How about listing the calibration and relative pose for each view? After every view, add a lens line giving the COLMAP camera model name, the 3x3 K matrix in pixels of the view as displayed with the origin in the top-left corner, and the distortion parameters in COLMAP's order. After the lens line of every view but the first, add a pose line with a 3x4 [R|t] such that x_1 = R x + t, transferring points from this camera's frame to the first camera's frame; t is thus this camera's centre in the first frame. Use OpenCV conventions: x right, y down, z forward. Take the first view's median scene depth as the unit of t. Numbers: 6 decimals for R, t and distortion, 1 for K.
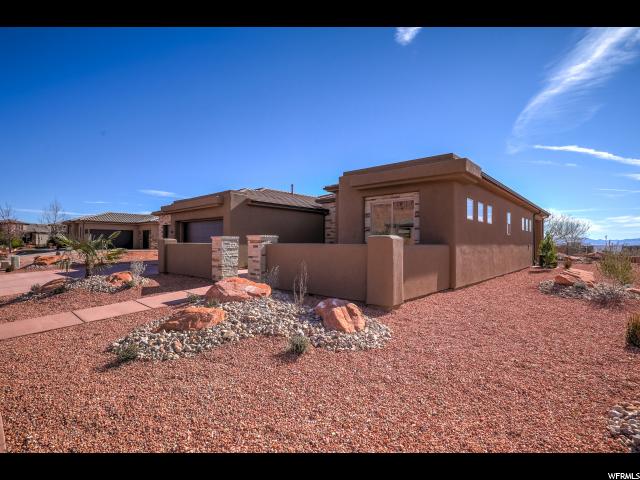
lens RADIAL K [[319.5, 0, 320.7], [0, 319.5, 240.8], [0, 0, 1]] dist [-0.027152, -0.000512]
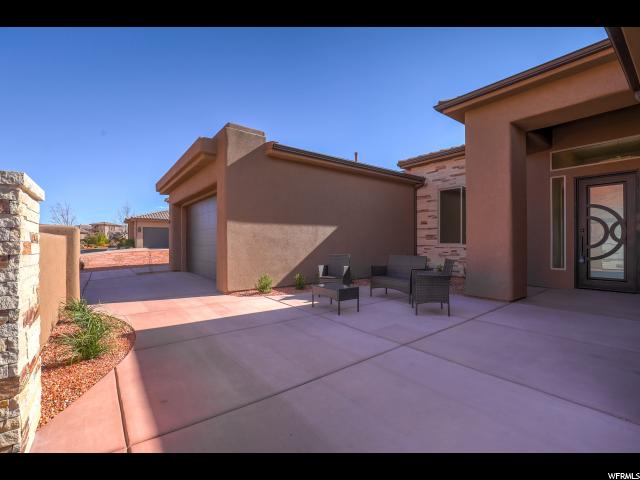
lens RADIAL K [[294.0, 0, 319.8], [0, 294.0, 241.2], [0, 0, 1]] dist [-0.022851, 0.000130]
pose [[0.981288, 0.002718, -0.192529, -0.072470], [-0.002284, 0.999994, 0.002474, 0.003195], [0.192535, -0.001988, 0.981288, 0.571247]]
